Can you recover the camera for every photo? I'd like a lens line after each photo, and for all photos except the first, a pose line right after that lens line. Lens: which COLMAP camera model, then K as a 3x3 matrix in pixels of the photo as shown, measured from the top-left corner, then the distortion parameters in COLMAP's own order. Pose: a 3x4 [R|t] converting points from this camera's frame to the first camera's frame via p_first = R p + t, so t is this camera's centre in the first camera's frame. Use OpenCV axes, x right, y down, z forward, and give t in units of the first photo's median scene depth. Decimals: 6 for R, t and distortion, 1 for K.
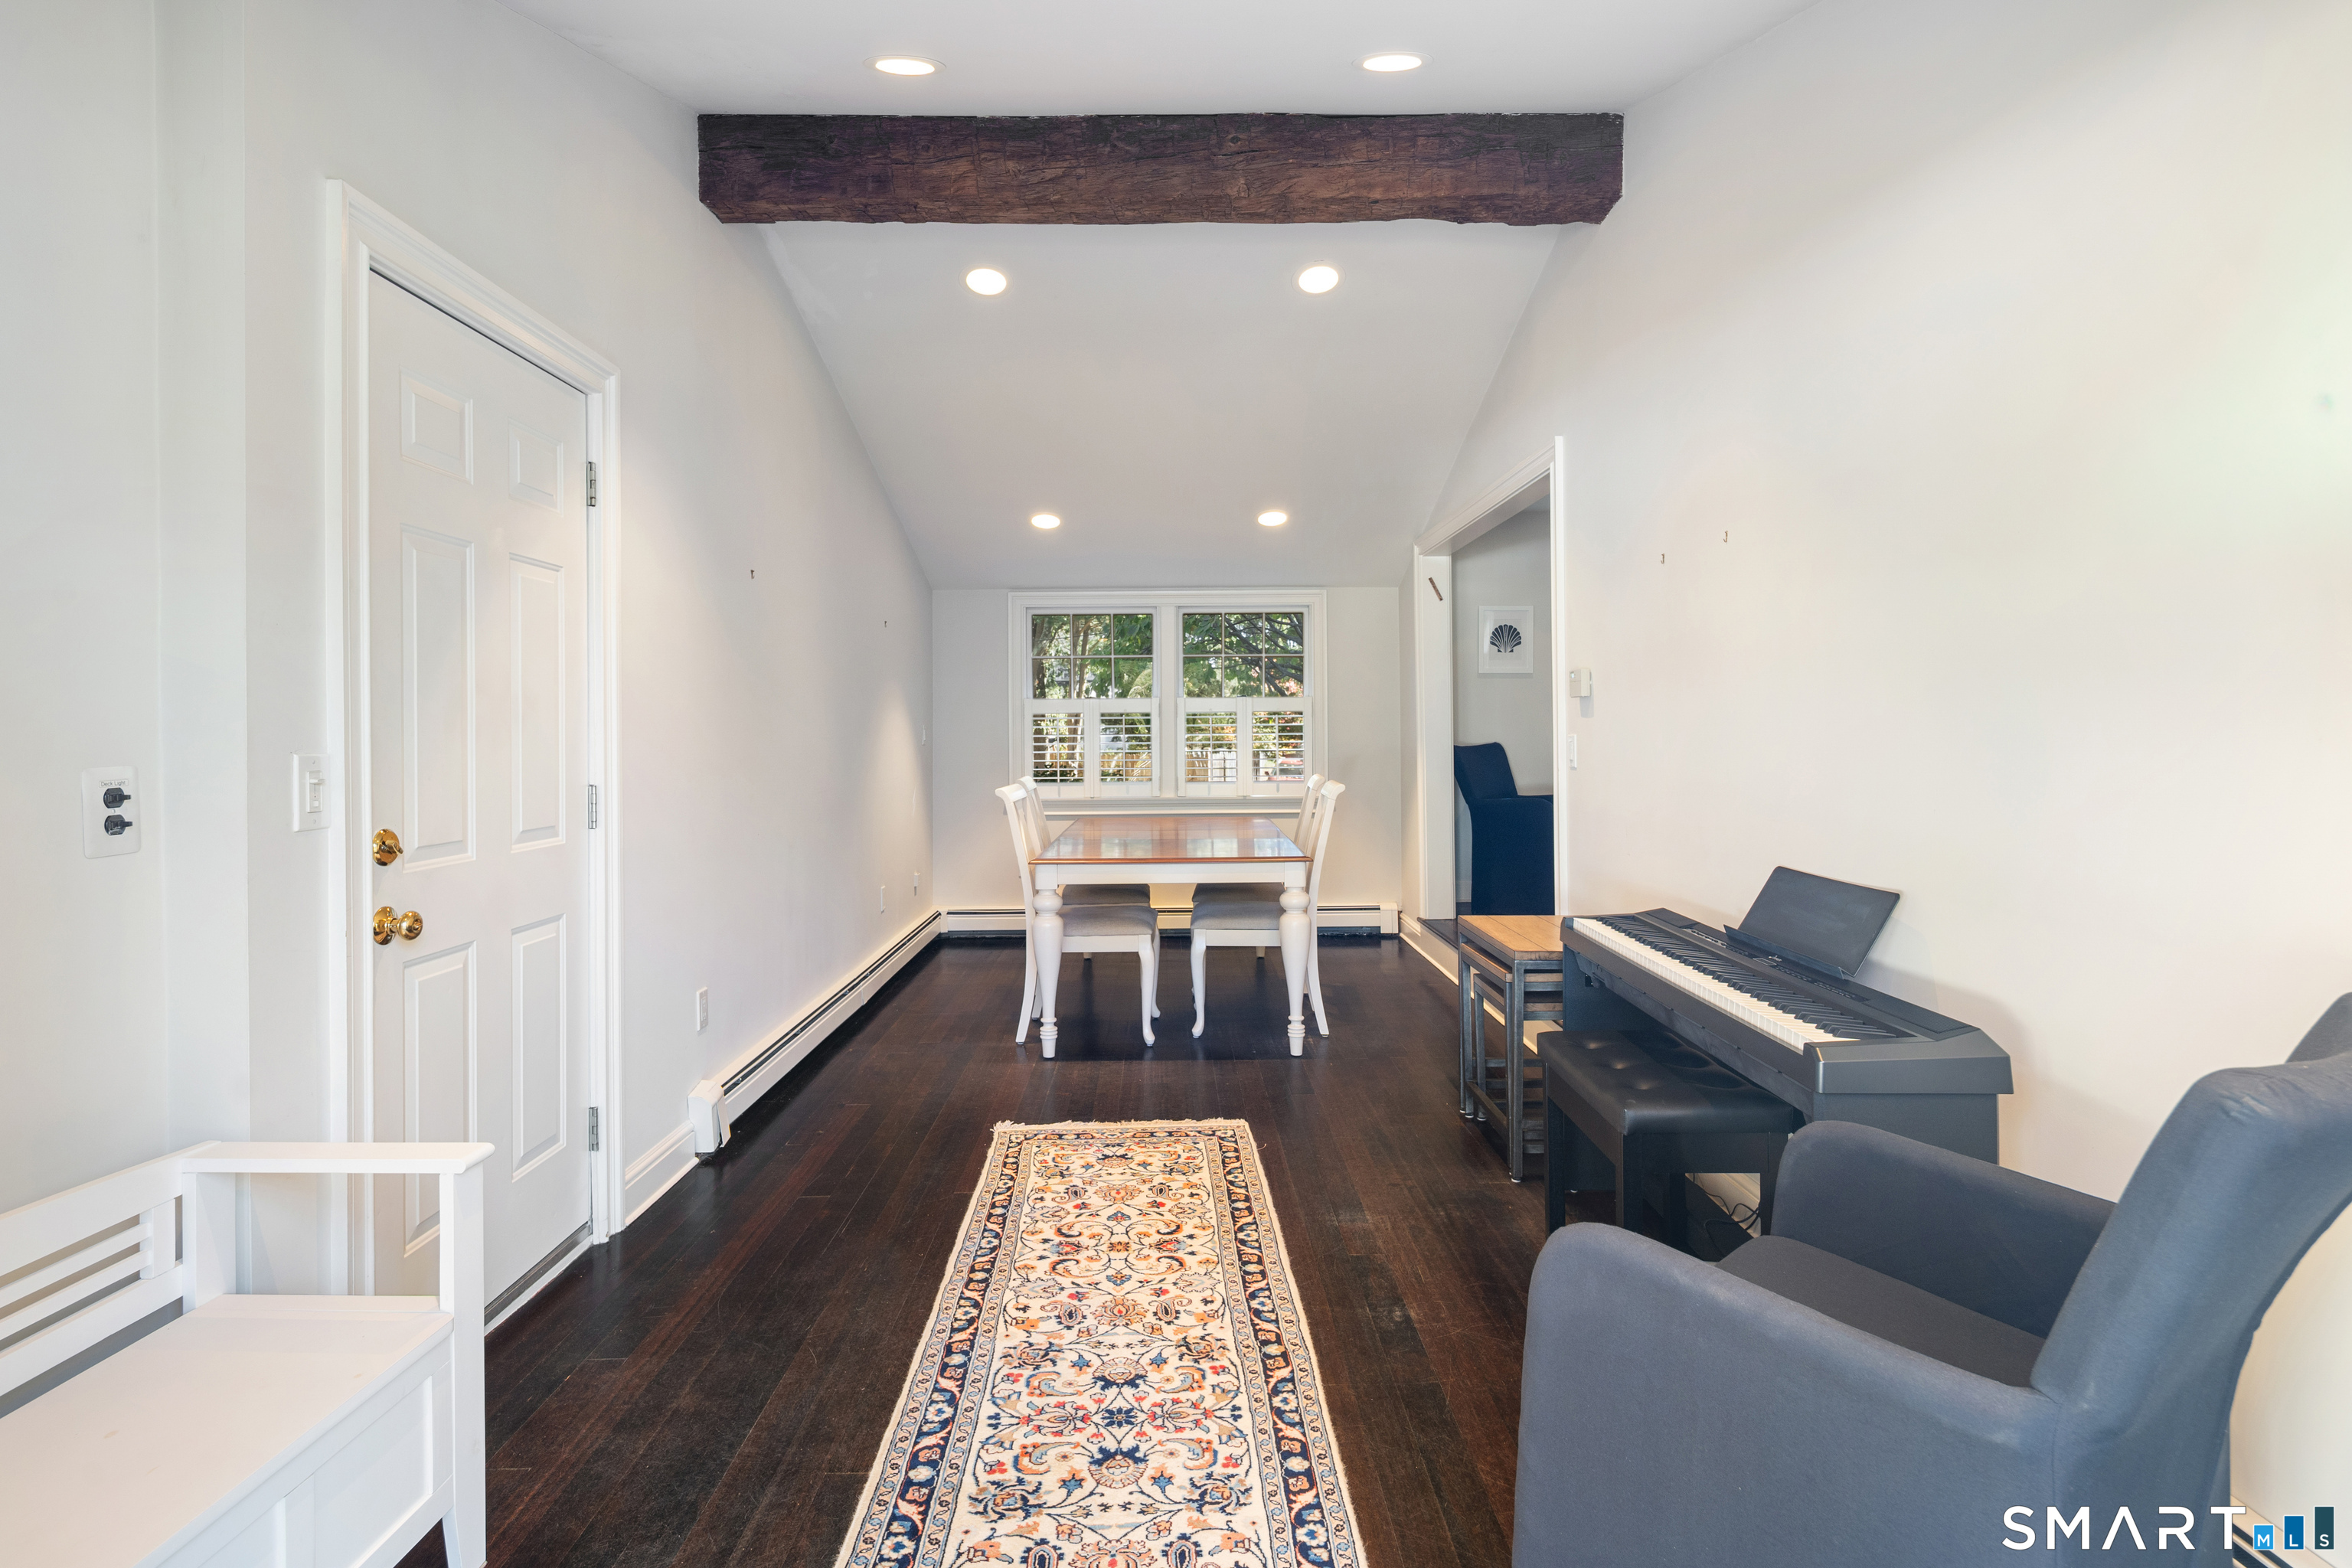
lens RADIAL K [[1140.3, 0, 1177.4], [0, 1140.3, 727.3], [0, 0, 1]] dist [0.000148, -0.000155]
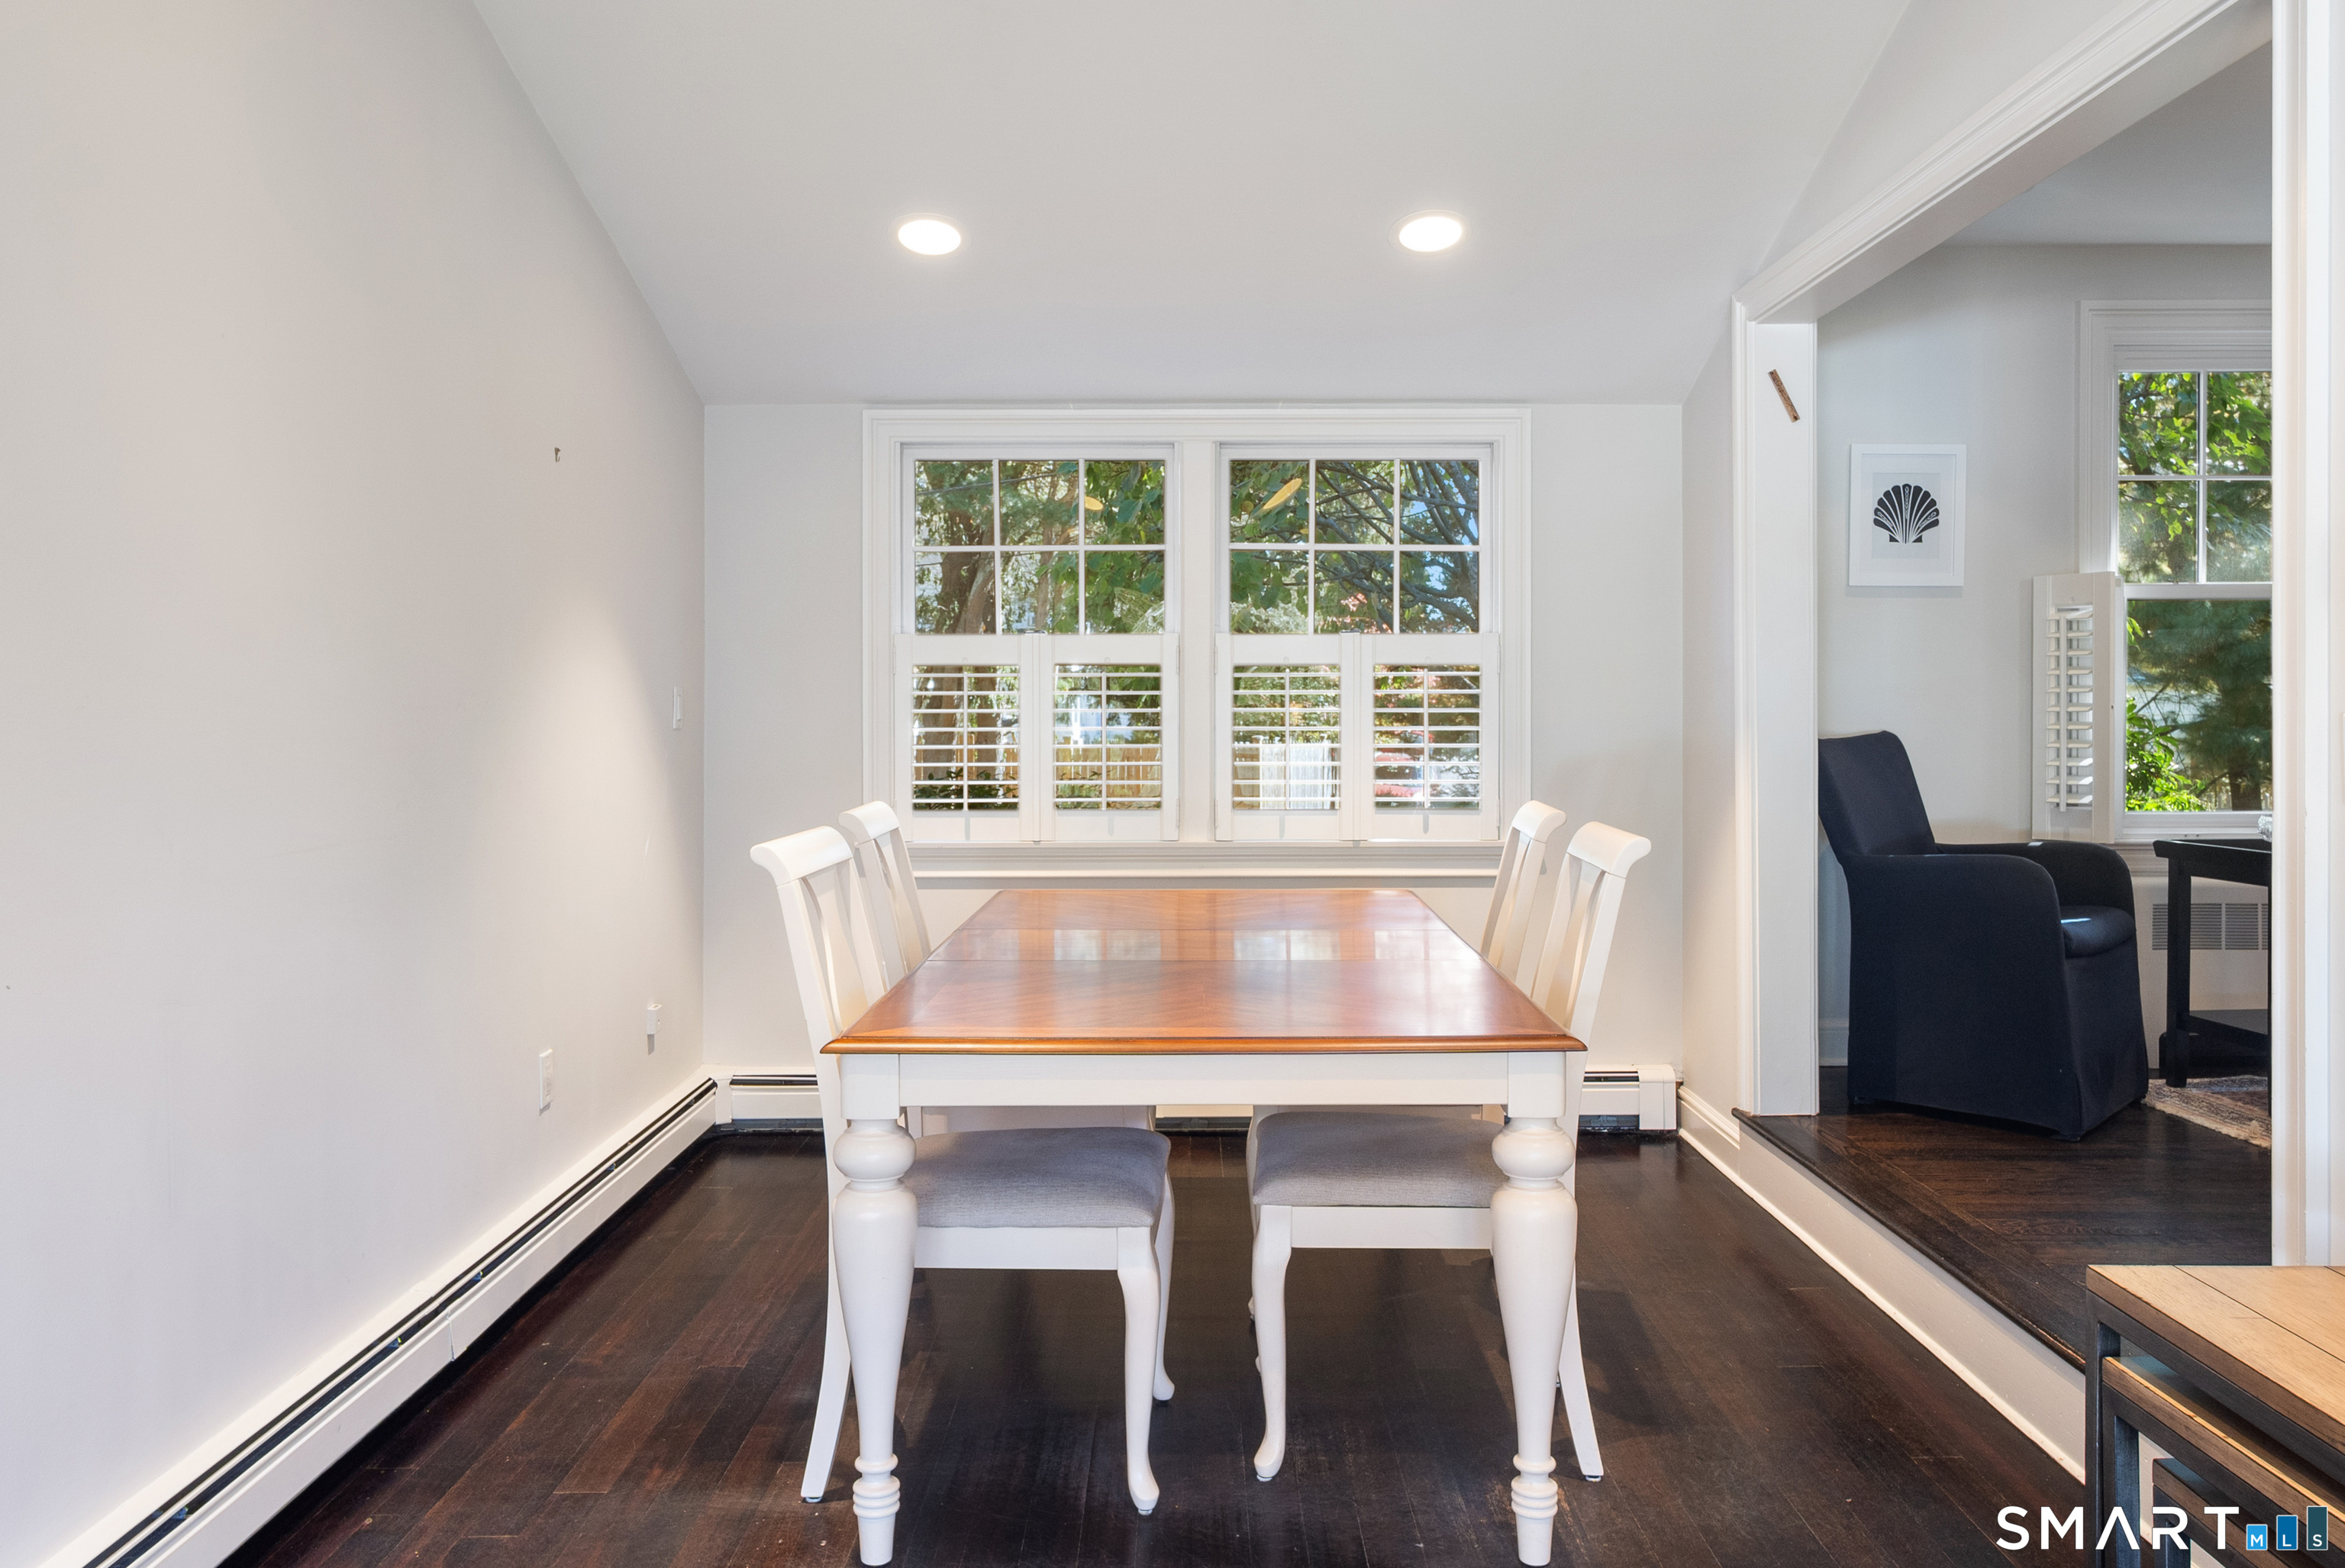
lens RADIAL K [[1747.5, 0, 1175.3], [0, 1747.5, 719.9], [0, 0, 1]] dist [-0.000376, -0.000081]
pose [[0.999797, 0.006023, -0.019214, -0.003126], [-0.005842, 0.999938, 0.009484, 0.003609], [0.019270, -0.009370, 0.999770, 0.290804]]
